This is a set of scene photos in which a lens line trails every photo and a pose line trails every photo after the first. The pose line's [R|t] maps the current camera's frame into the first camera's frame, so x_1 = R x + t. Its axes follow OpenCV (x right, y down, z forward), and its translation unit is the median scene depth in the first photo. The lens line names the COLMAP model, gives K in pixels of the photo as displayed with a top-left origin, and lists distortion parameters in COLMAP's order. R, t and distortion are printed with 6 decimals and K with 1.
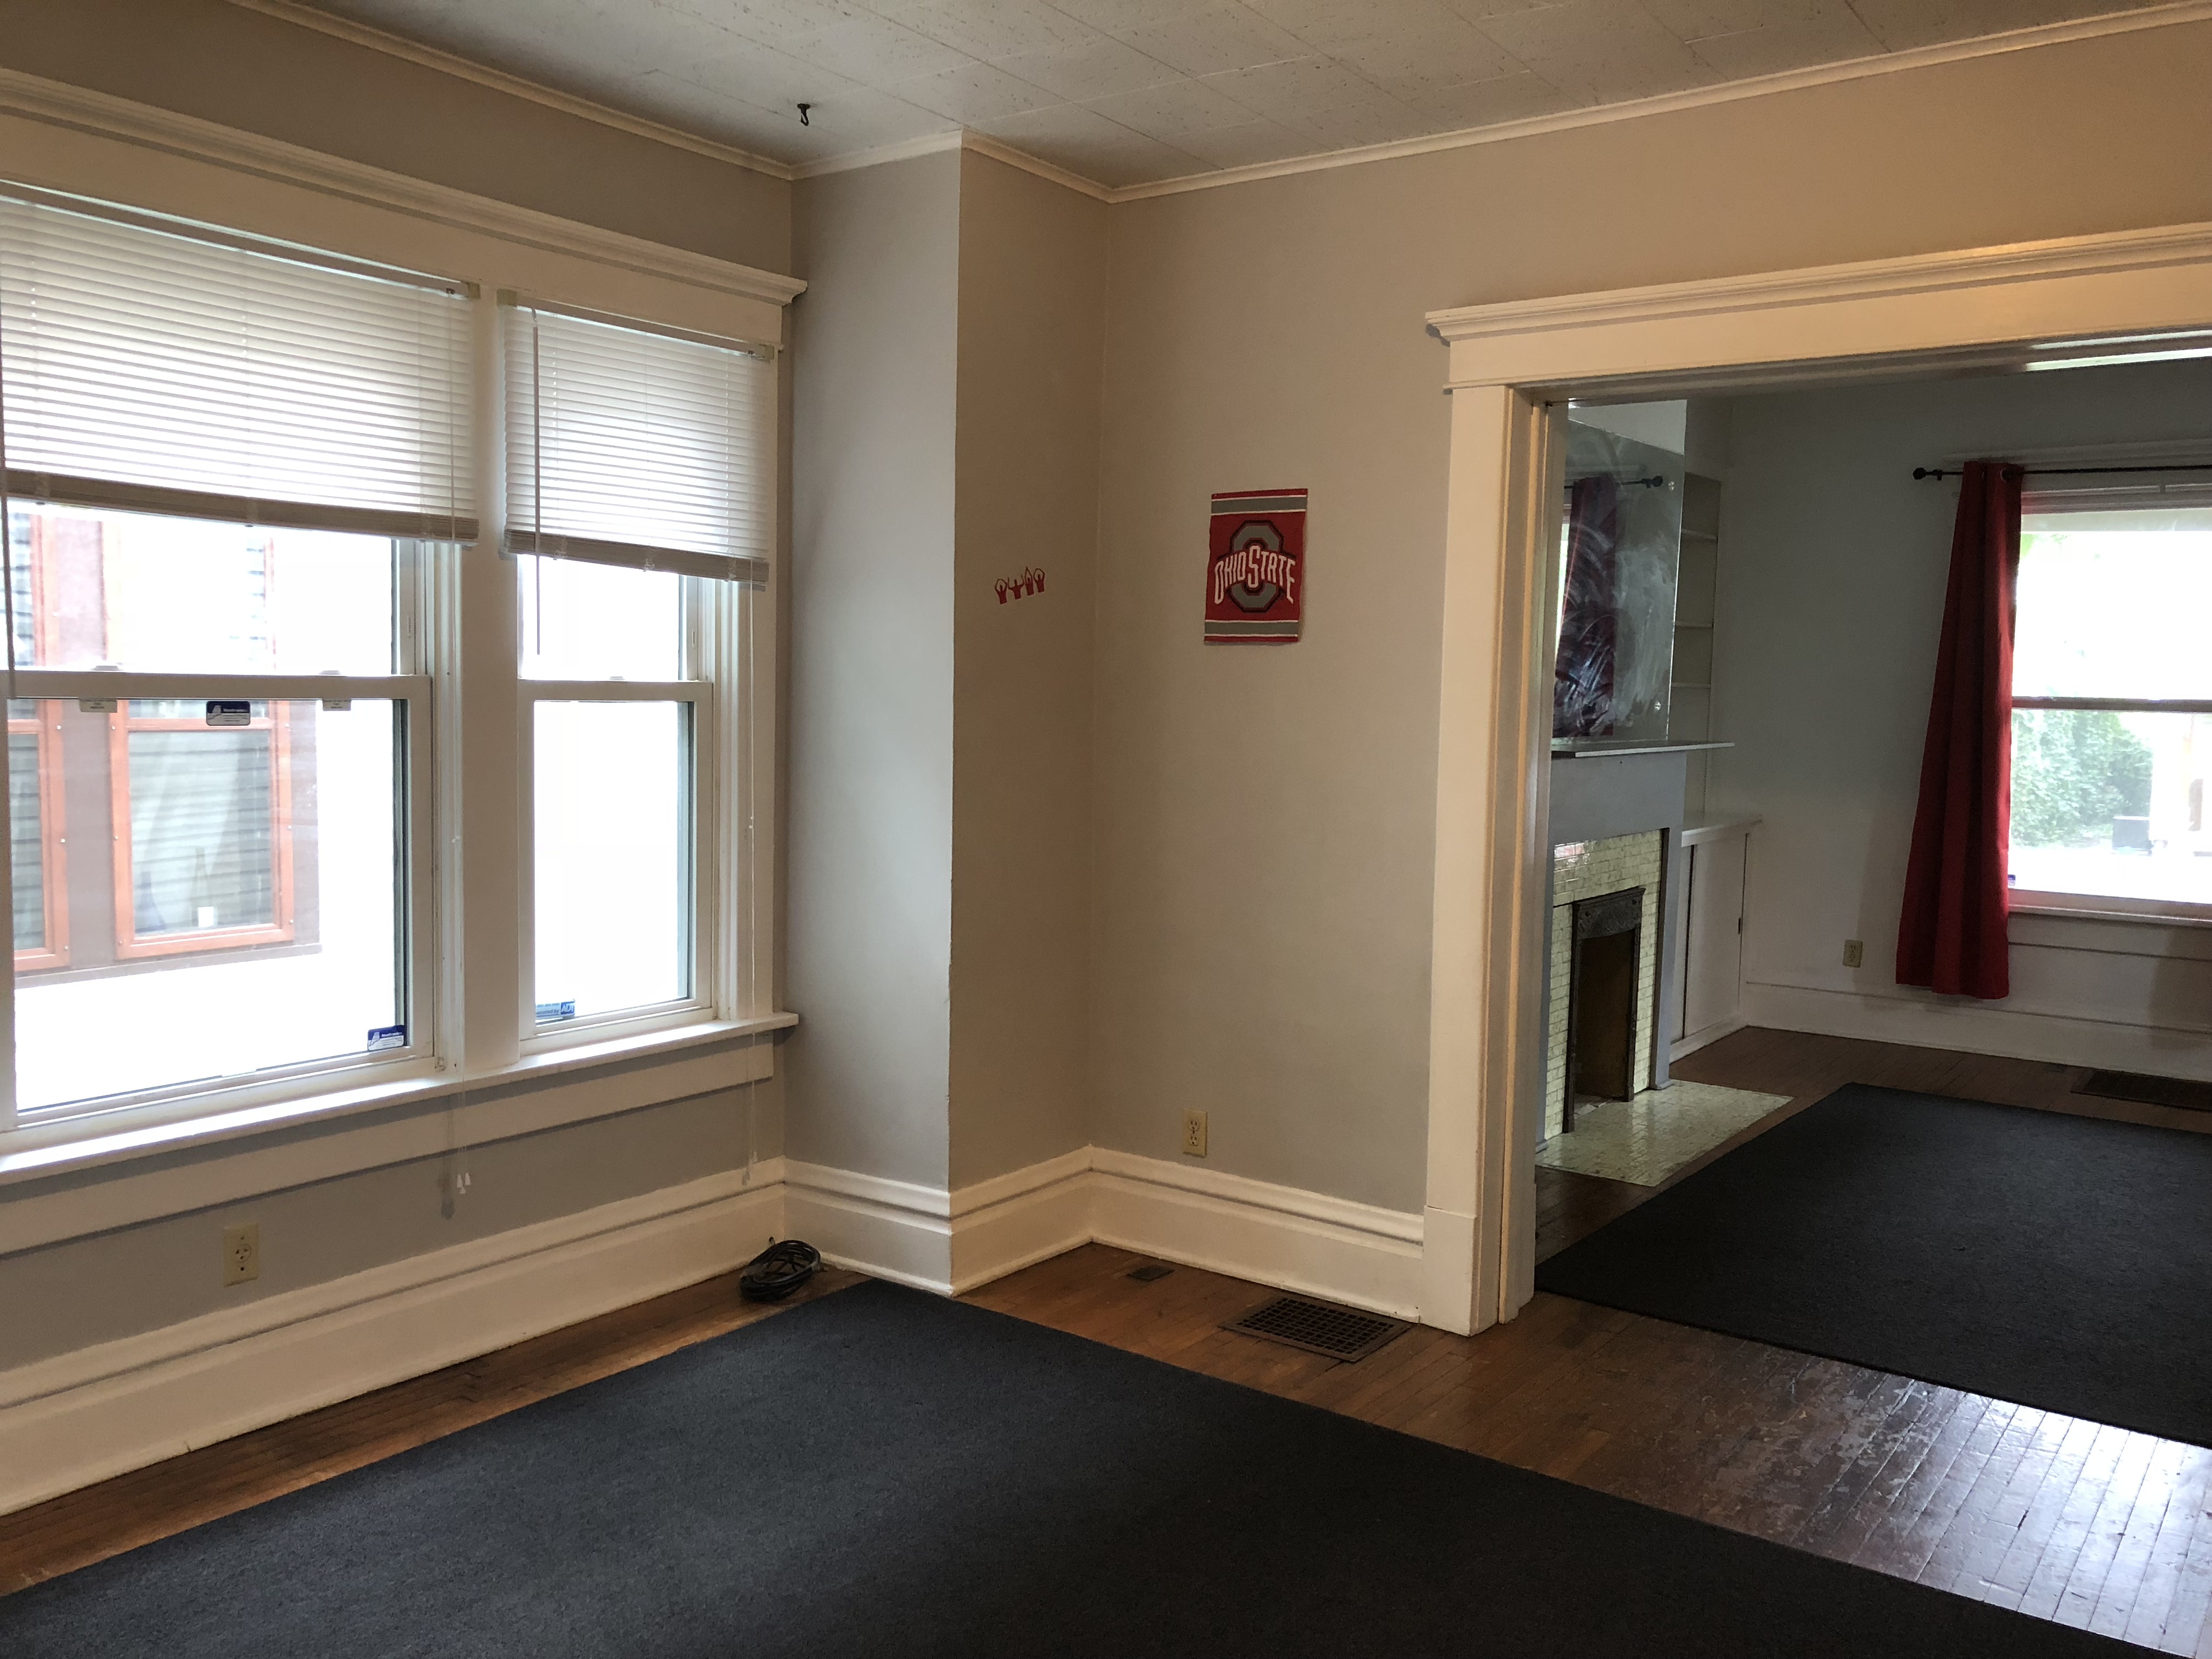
lens RADIAL K [[1825.8, 0, 1095.6], [0, 1825.8, 830.5], [0, 0, 1]] dist [0.031361, -0.014995]
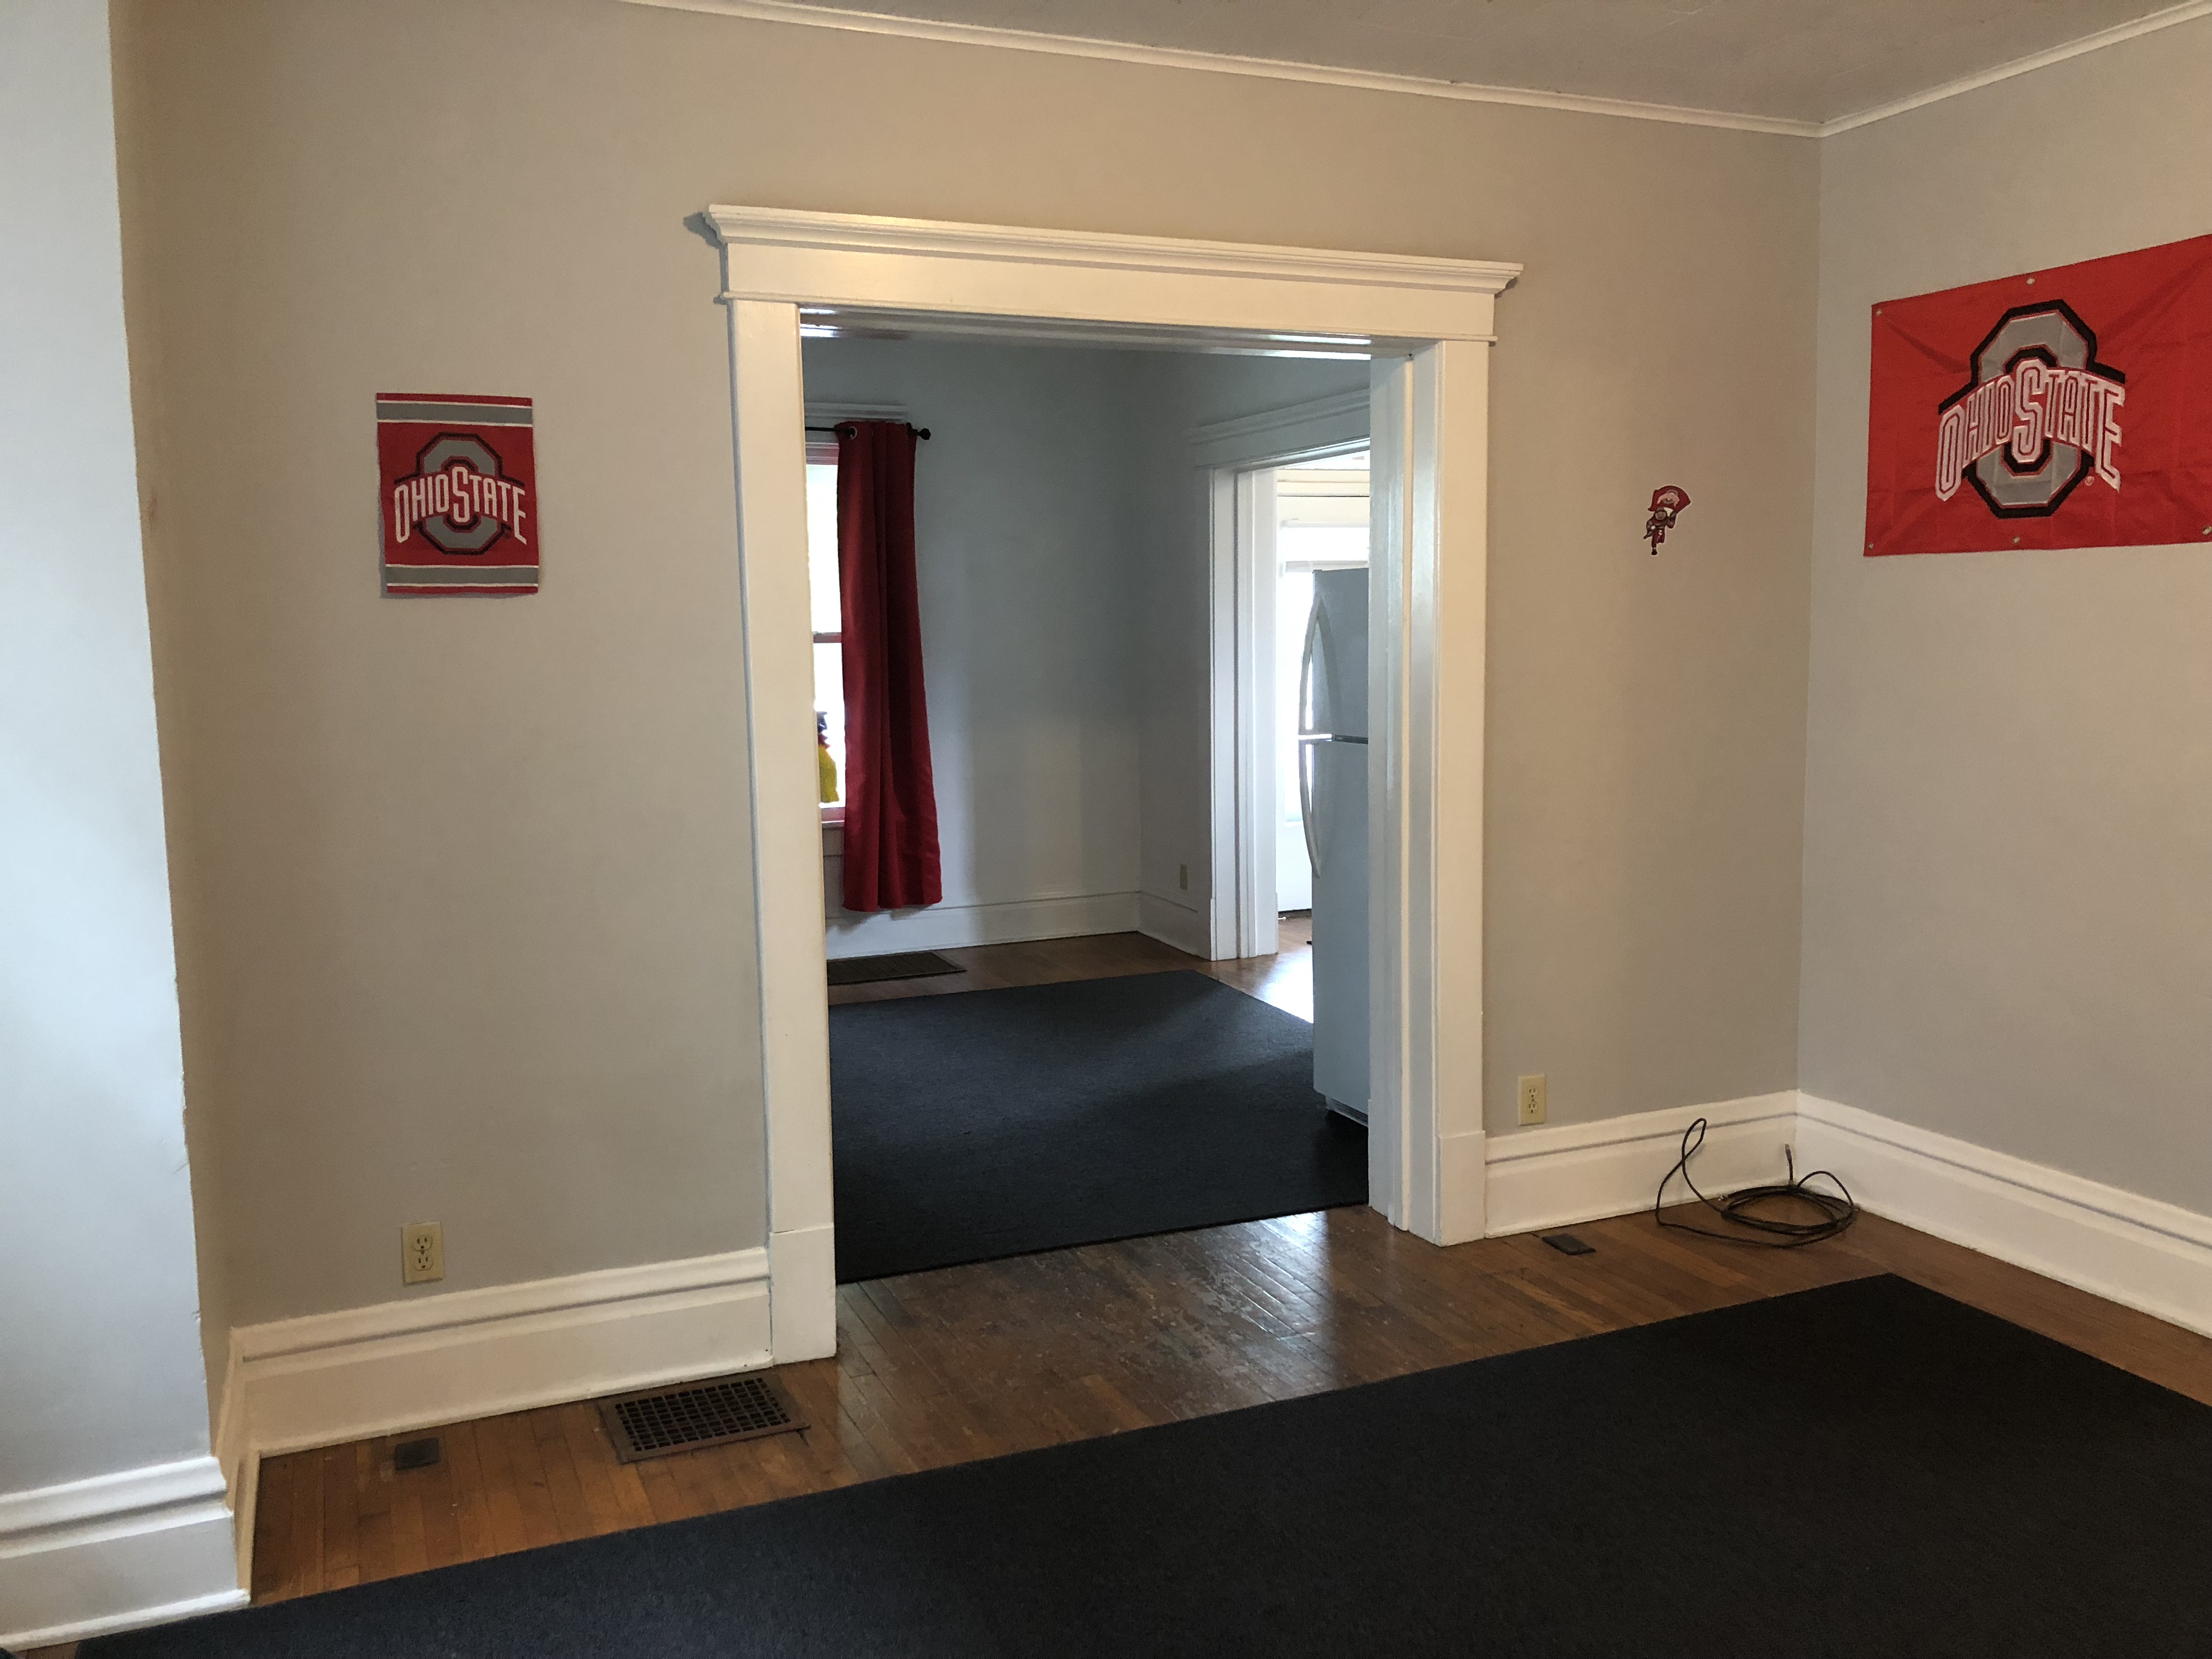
lens RADIAL K [[1825.8, 0, 1153.0], [0, 1825.8, 816.9], [0, 0, 1]] dist [0.031361, -0.014995]
pose [[0.500662, -0.117639, 0.857612, -0.455767], [0.098970, 0.992005, 0.078297, -0.043952], [-0.859967, 0.045678, 0.508302, 0.381694]]
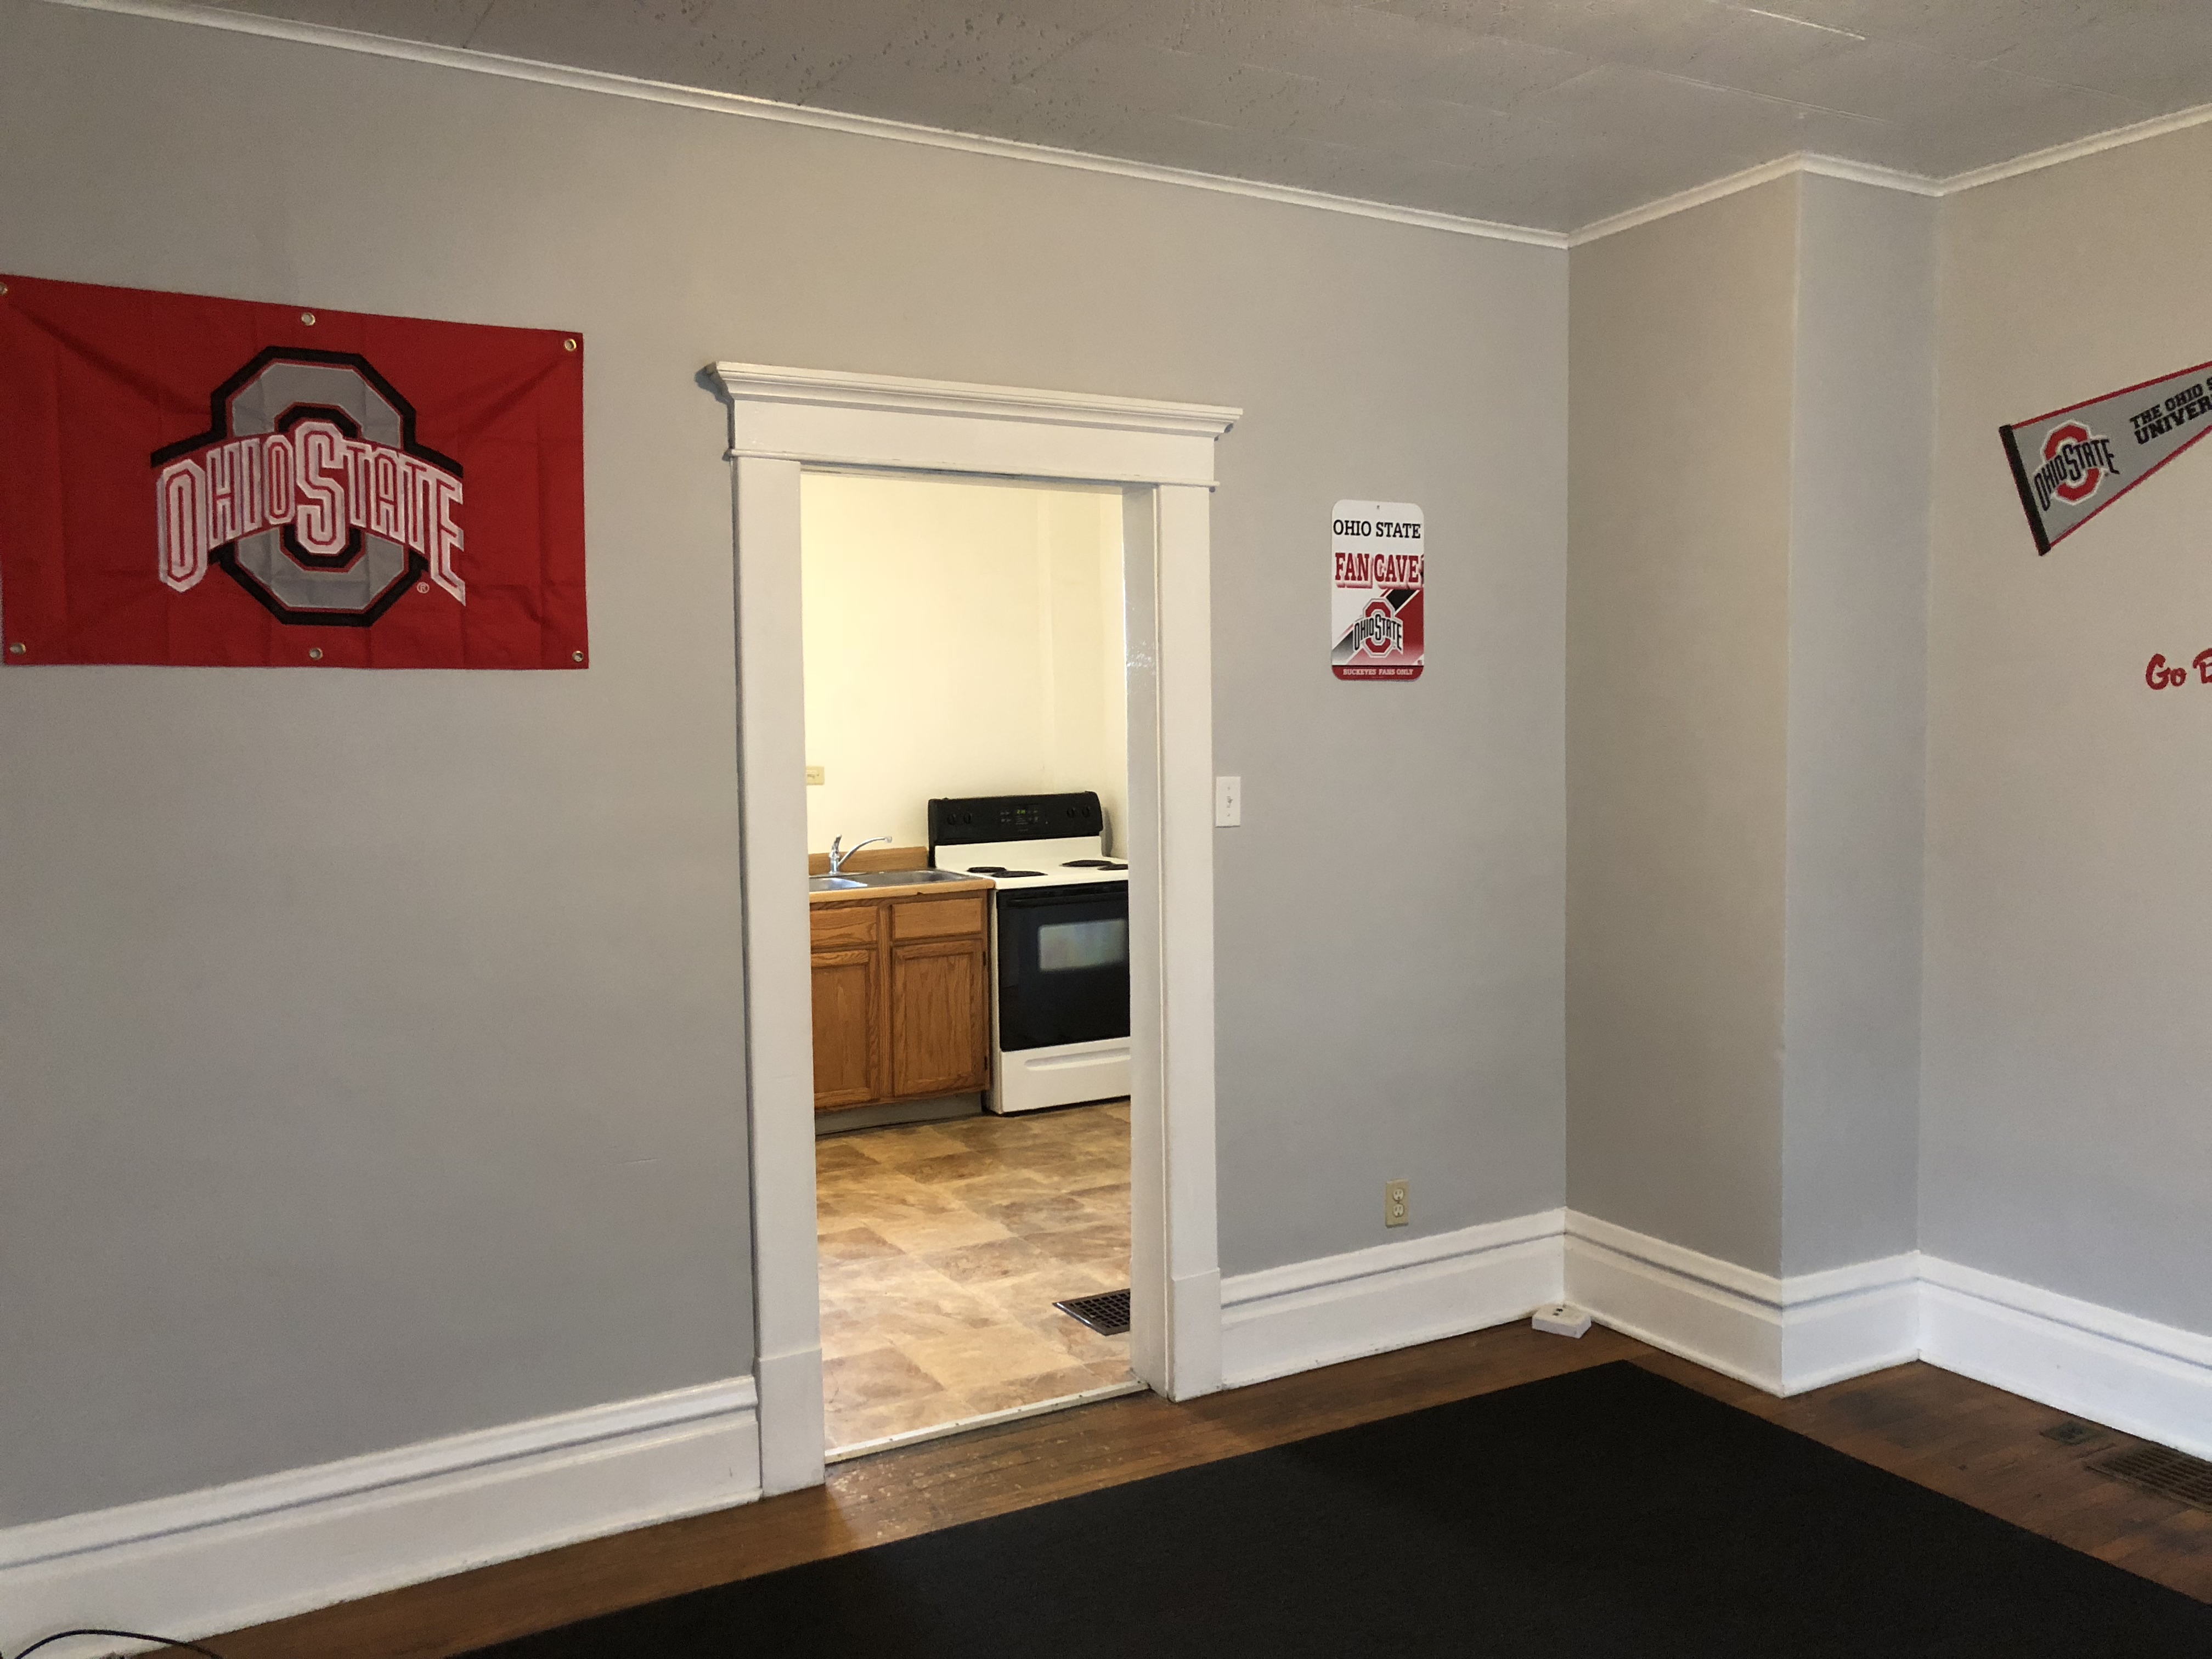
lens RADIAL K [[1825.8, 0, 1111.7], [0, 1825.8, 831.3], [0, 0, 1]] dist [0.031361, -0.014995]
pose [[-0.913766, -0.037318, 0.404523, 0.046310], [0.028734, 0.987341, 0.155991, -0.105676], [-0.405223, 0.154163, -0.901126, 1.047565]]
